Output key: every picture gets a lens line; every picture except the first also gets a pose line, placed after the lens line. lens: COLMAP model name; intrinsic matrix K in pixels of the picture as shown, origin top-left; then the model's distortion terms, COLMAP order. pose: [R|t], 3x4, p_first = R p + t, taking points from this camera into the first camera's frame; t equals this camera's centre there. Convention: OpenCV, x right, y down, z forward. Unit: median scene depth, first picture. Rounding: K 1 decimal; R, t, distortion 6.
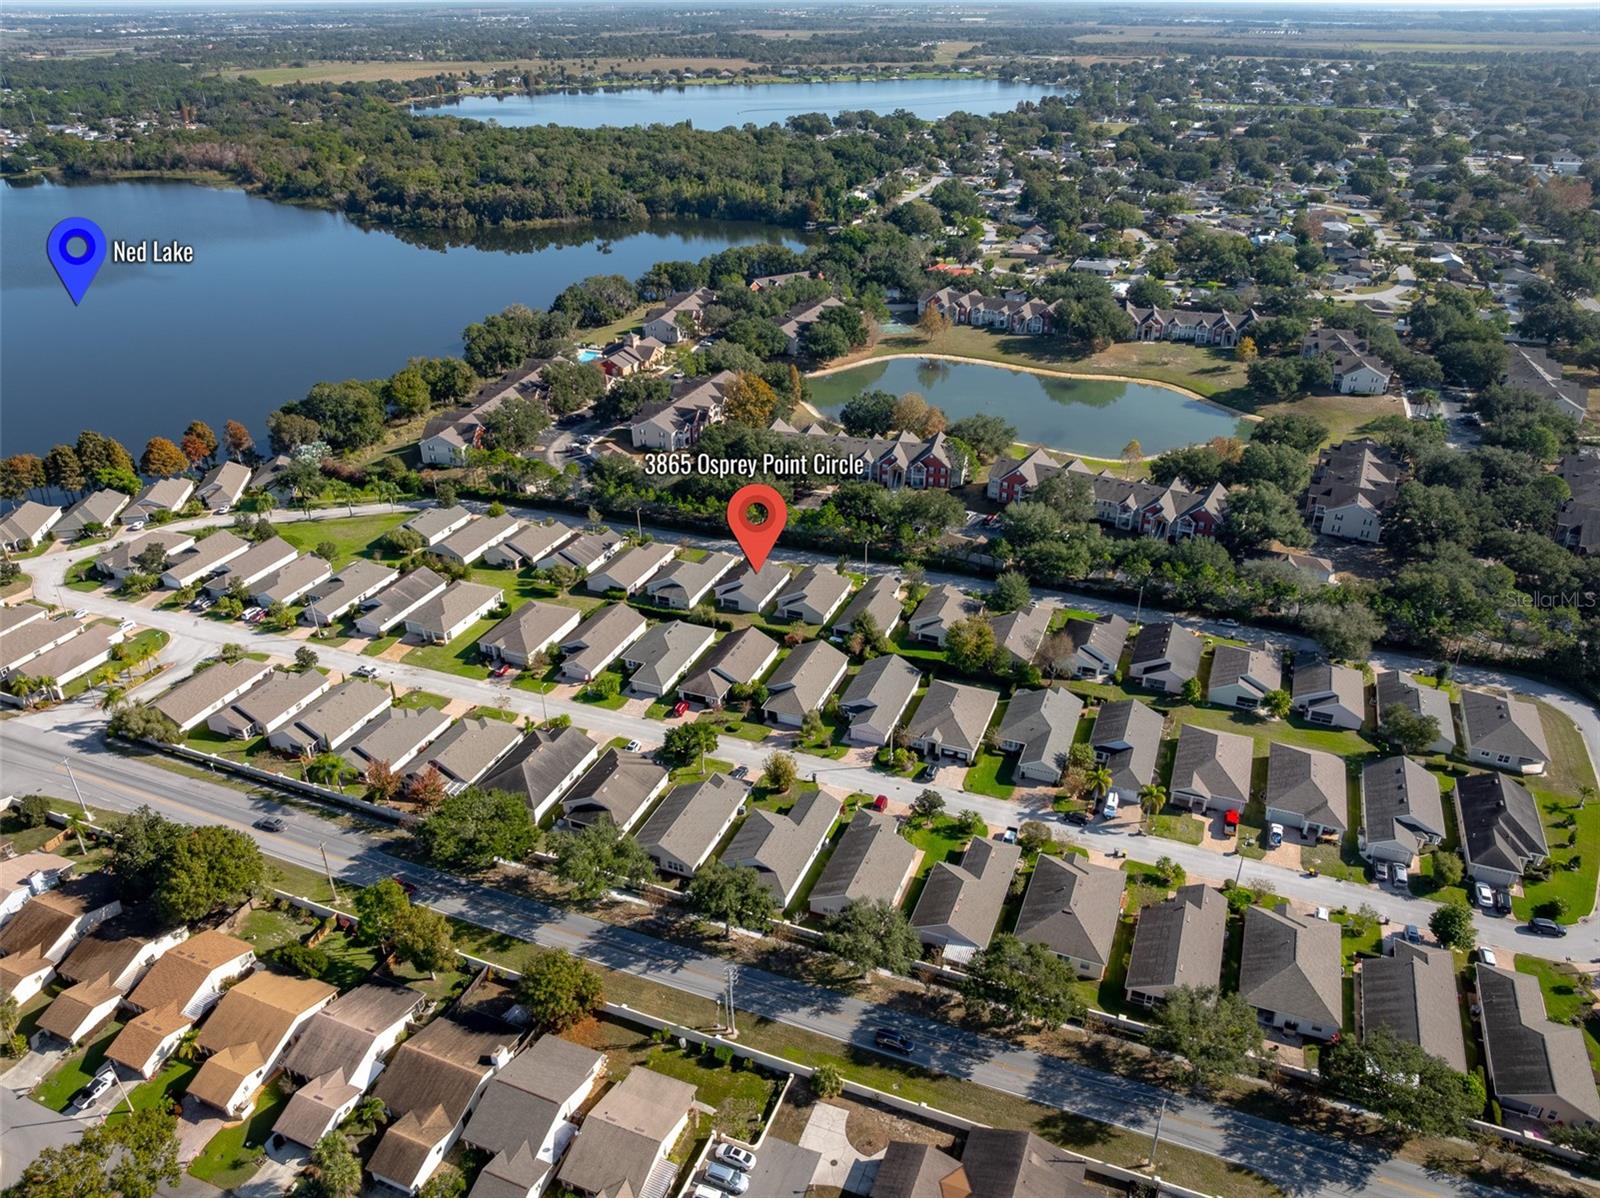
lens RADIAL K [[1130.5, 0, 800.0], [0, 1130.5, 599.0], [0, 0, 1]] dist [-0.036091, -0.009643]
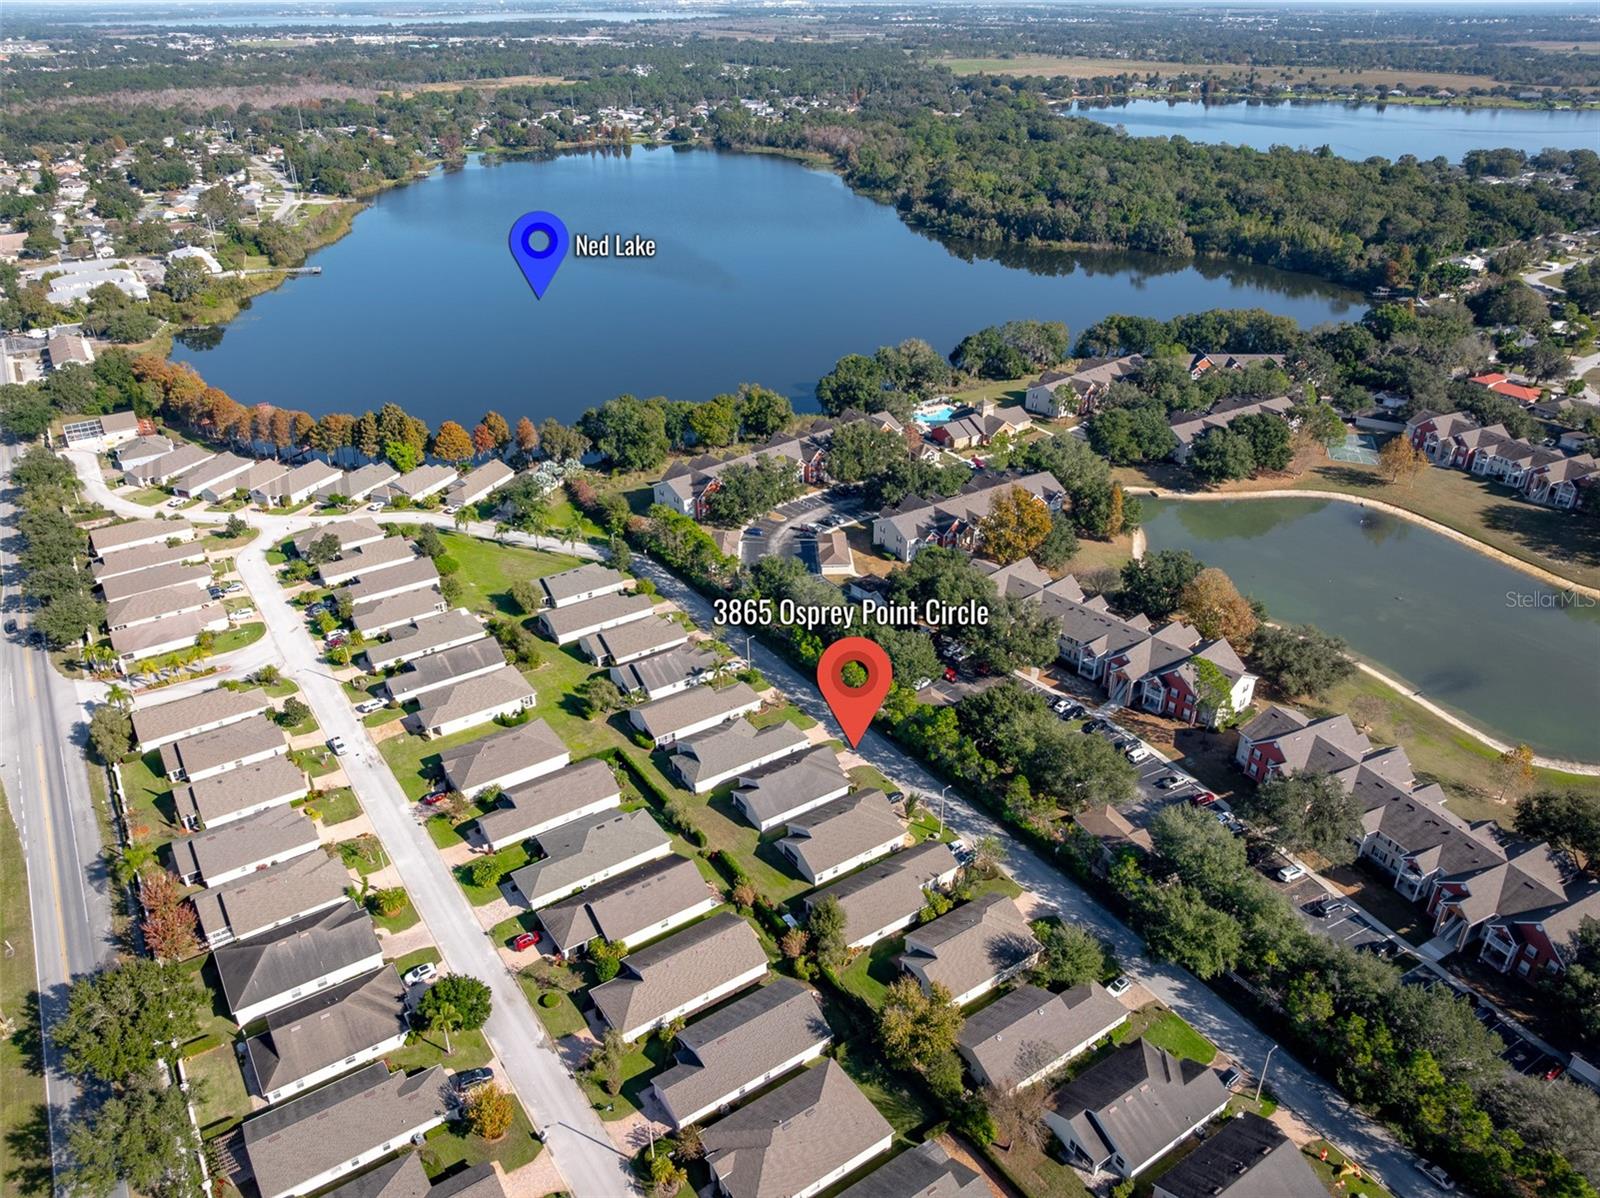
lens RADIAL K [[1120.7, 0, 800.0], [0, 1120.7, 599.0], [0, 0, 1]] dist [-0.034822, 0.002211]
pose [[0.830342, 0.269364, -0.487827, 0.181403], [-0.267370, 0.960644, 0.075343, -0.118518], [0.488922, 0.067870, 0.869683, 0.217429]]
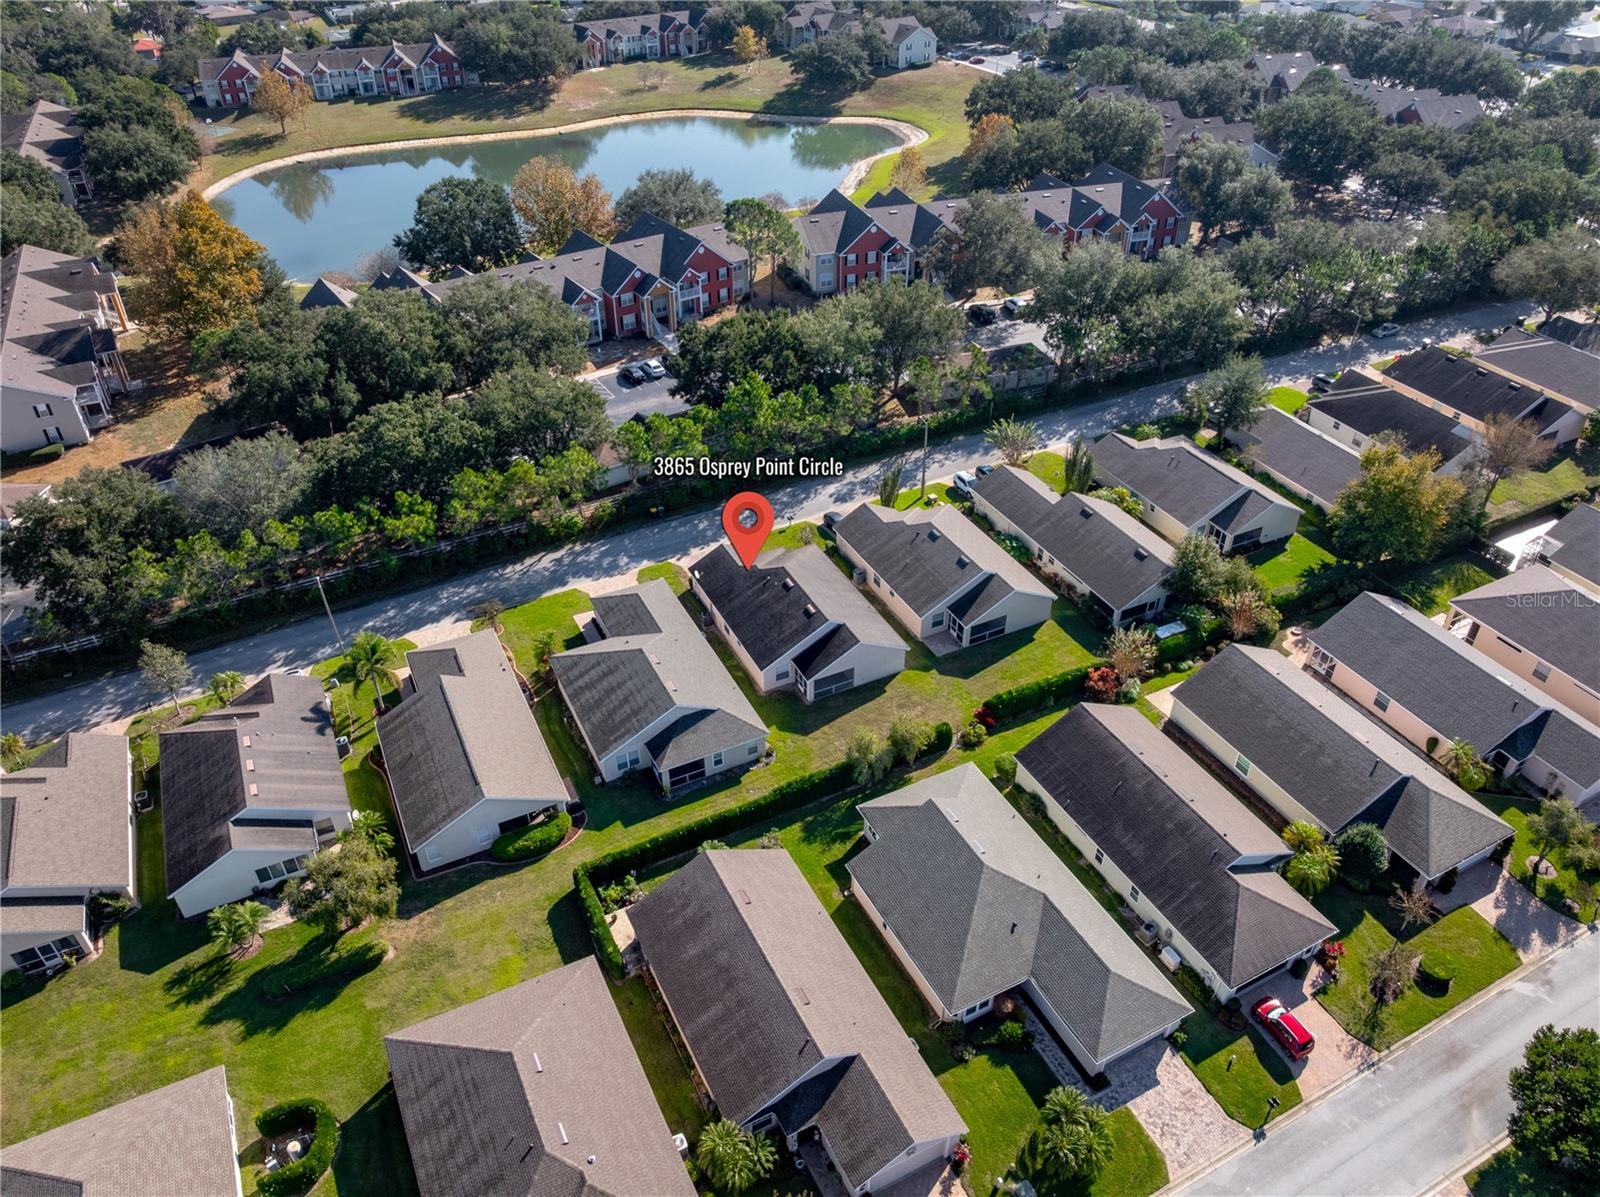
lens RADIAL K [[1130.5, 0, 800.0], [0, 1130.5, 598.5], [0, 0, 1]] dist [-0.036091, -0.009643]
pose [[0.653853, -0.445421, 0.611618, -0.173642], [0.366019, 0.893681, 0.259544, -0.074744], [-0.662198, 0.054160, 0.747369, 0.437161]]
